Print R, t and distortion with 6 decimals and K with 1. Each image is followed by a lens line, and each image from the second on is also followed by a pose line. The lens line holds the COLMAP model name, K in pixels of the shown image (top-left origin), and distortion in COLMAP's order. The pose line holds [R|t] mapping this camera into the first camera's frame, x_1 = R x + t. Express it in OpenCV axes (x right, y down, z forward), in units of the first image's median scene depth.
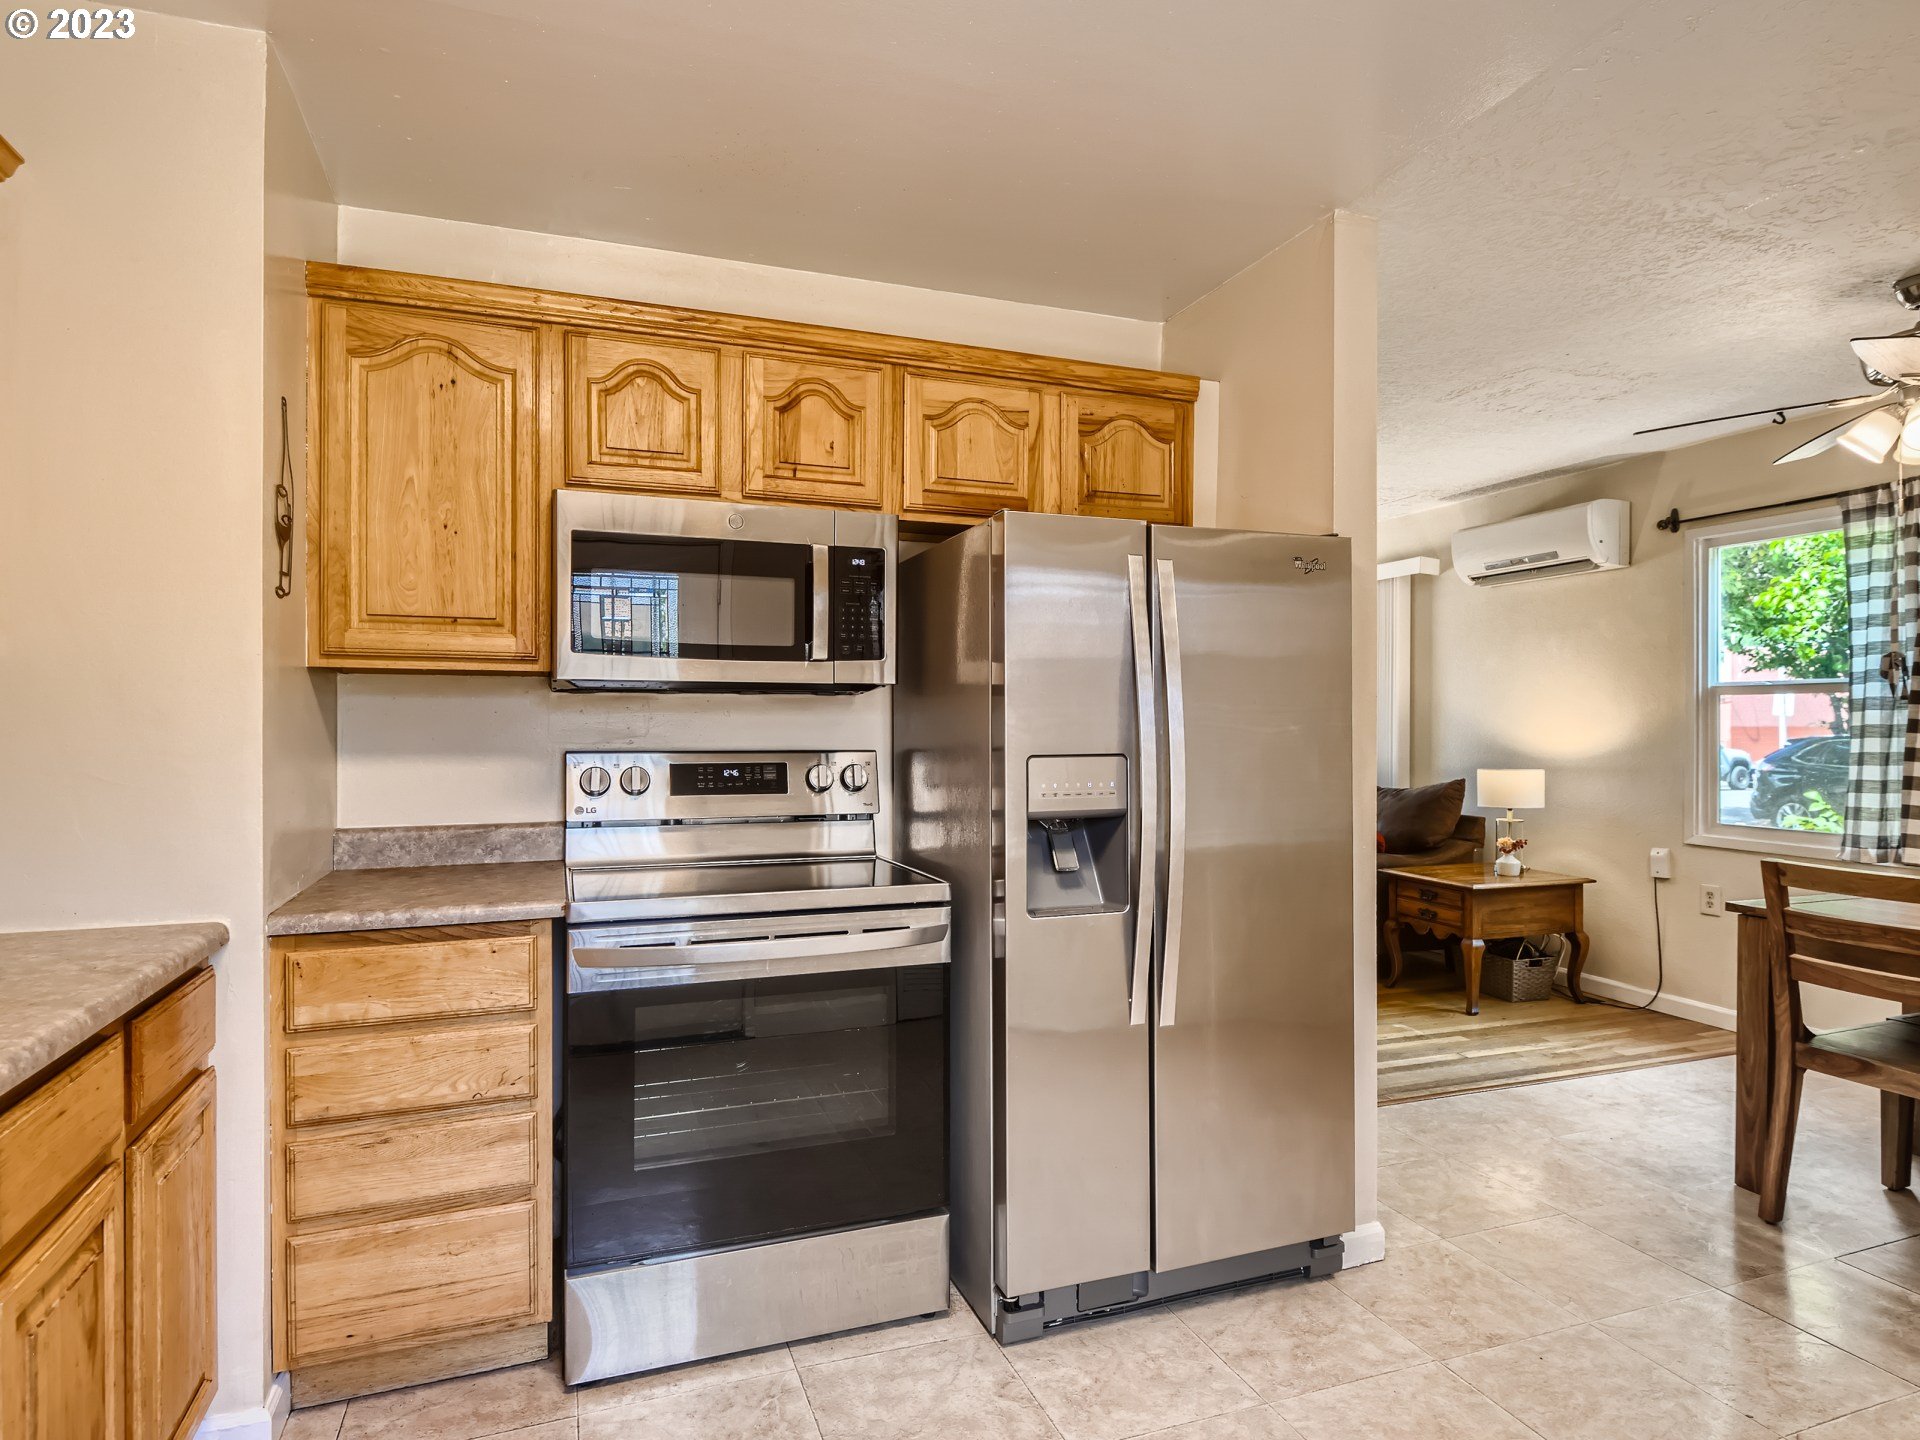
lens RADIAL K [[1080.4, 0, 950.6], [0, 1080.4, 714.2], [0, 0, 1]] dist [0.002893, 0.000432]
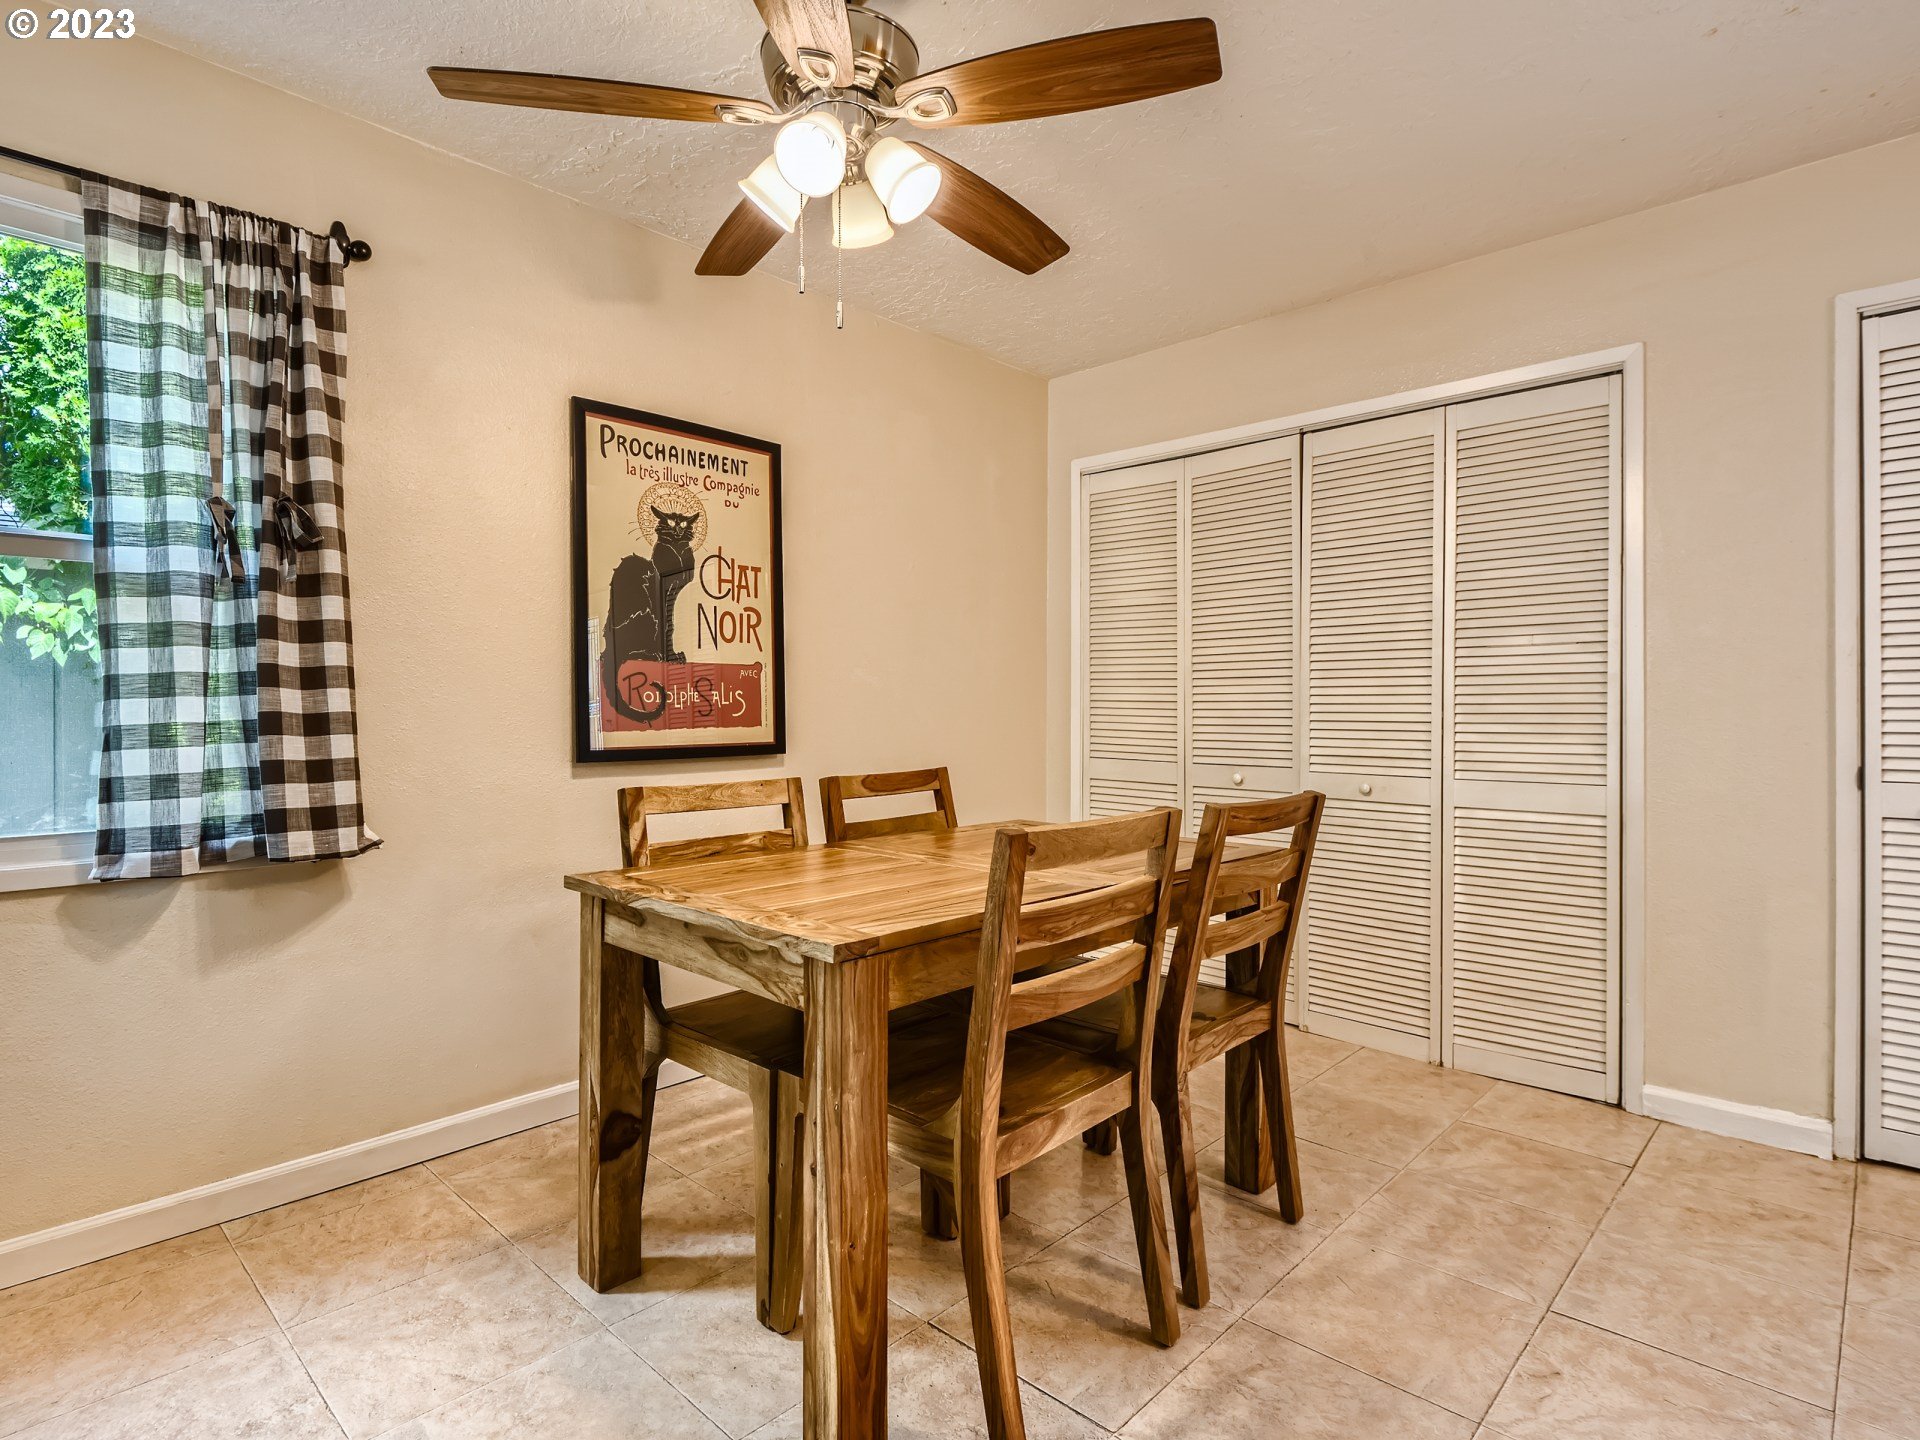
lens RADIAL K [[1007.3, 0, 959.9], [0, 1007.3, 698.6], [0, 0, 1]] dist [-0.002226, -0.000818]
pose [[-0.458142, -0.000499, 0.888879, 0.208263], [-0.008292, 0.999959, -0.003713, 0.045733], [-0.888840, -0.009072, -0.458128, 0.858745]]
